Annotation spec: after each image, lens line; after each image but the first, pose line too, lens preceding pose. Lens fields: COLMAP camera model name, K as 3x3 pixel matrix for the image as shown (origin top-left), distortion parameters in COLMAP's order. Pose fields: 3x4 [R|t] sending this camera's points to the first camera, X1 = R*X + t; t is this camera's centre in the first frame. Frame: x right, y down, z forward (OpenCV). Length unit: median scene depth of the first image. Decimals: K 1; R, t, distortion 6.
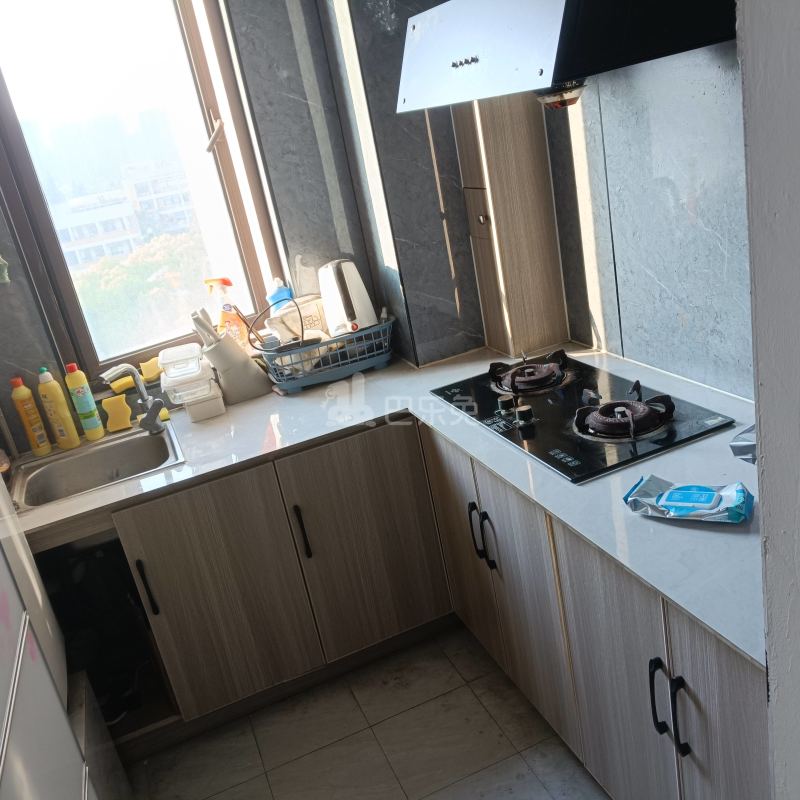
lens RADIAL K [[775.2, 0, 374.1], [0, 775.2, 394.3], [0, 0, 1]] dist [0.170011, -0.295442]
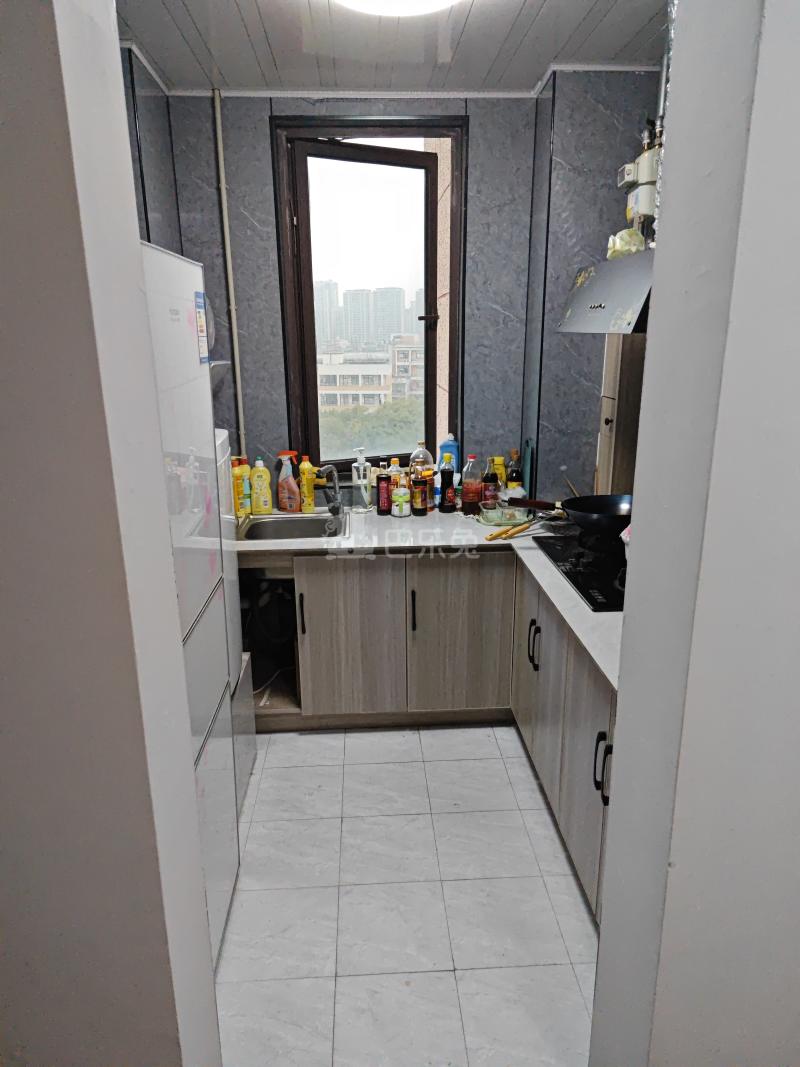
lens RADIAL K [[716.1, 0, 400.0], [0, 716.1, 533.5], [0, 0, 1]] dist [0.114191, 0.000273]
pose [[0.938333, 0.255510, -0.232910, 0.152316], [-0.264833, 0.964251, -0.009130, 0.064602], [0.222250, 0.070249, 0.972456, -0.260895]]
